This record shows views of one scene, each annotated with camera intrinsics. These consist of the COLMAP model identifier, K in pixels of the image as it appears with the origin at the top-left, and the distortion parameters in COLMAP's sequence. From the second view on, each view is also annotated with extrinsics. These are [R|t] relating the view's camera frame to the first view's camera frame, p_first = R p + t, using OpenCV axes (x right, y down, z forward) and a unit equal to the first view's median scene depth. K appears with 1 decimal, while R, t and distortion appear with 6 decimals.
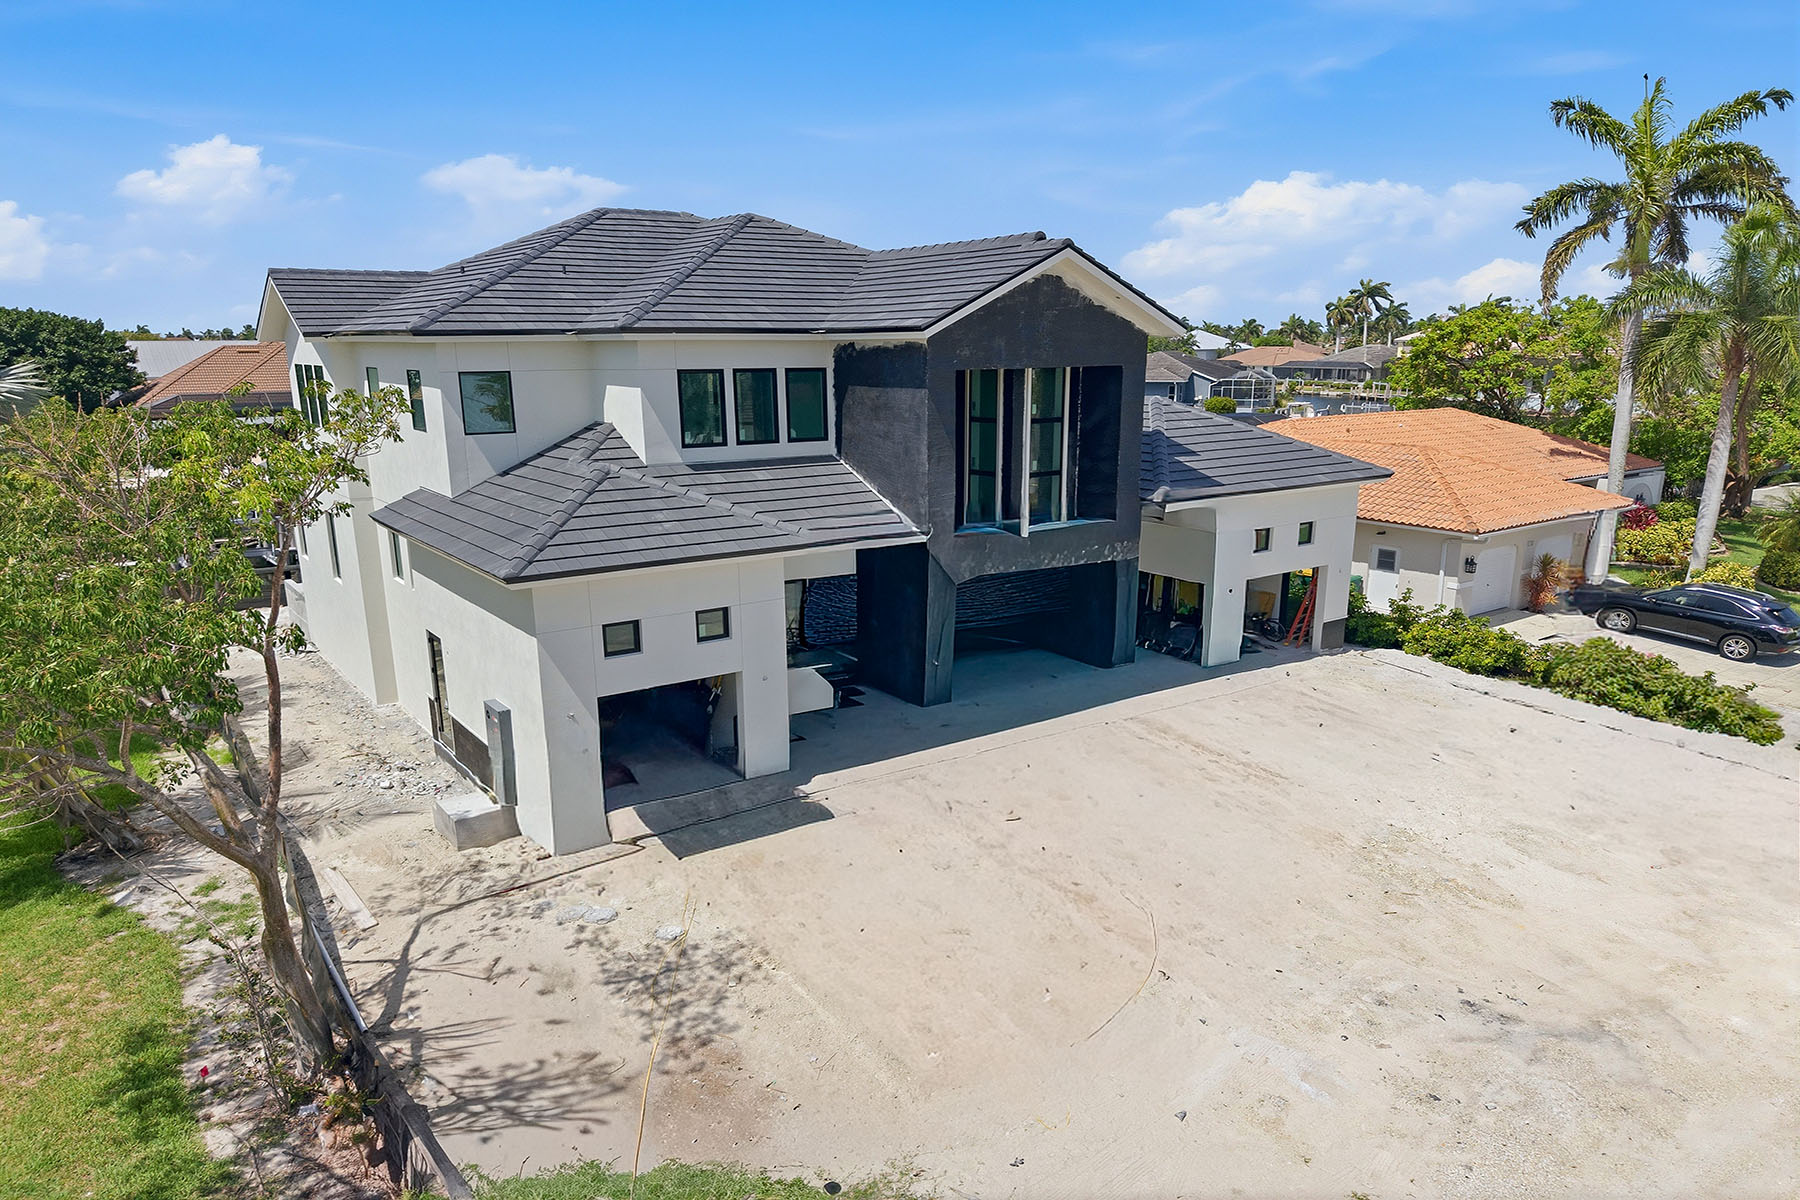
lens RADIAL K [[1192.6, 0, 903.7], [0, 1192.6, 673.6], [0, 0, 1]] dist [0.041092, -0.035850]
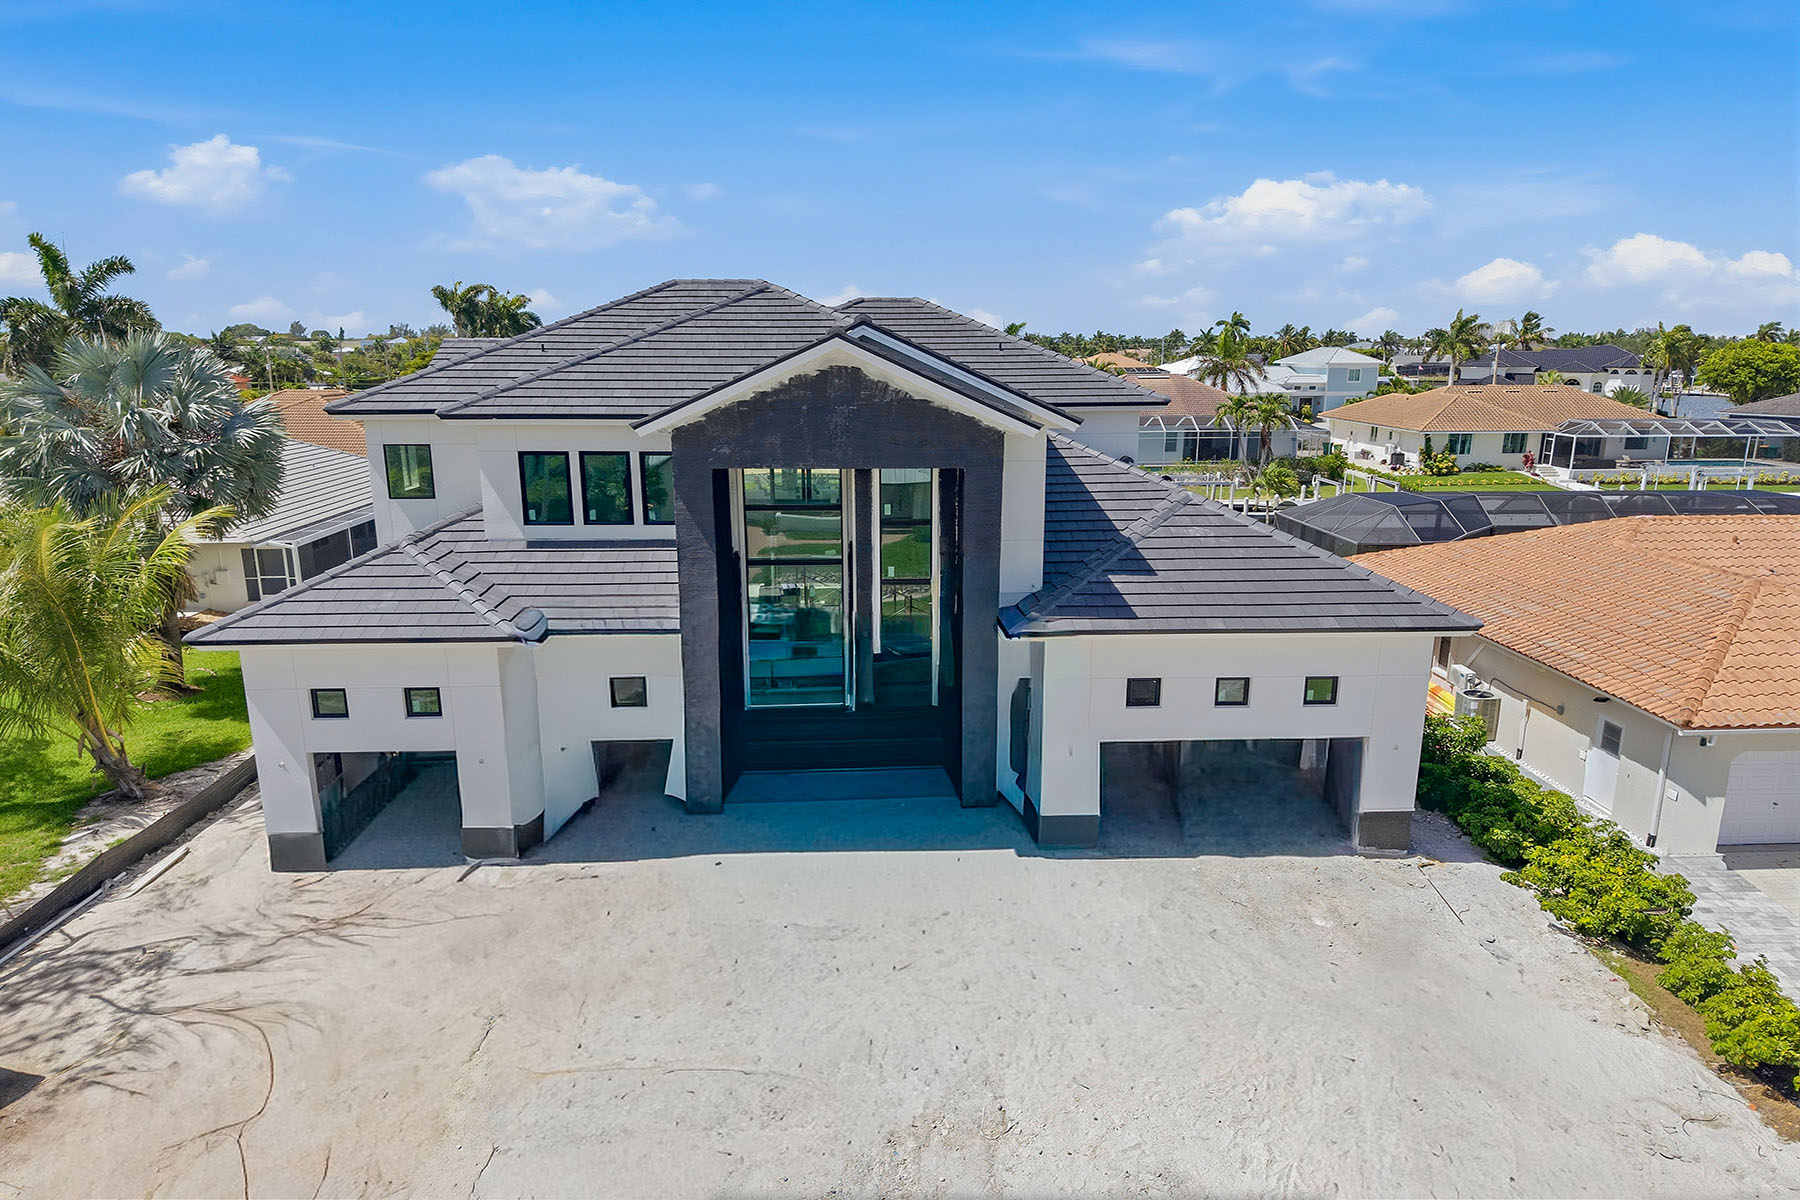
lens RADIAL K [[1192.6, 0, 908.3], [0, 1192.6, 657.6], [0, 0, 1]] dist [0.041092, -0.035850]
pose [[0.836956, 0.145743, -0.527507, 0.630302], [-0.152274, 0.987842, 0.031327, -0.149932], [0.525660, 0.054106, 0.848973, 0.279805]]
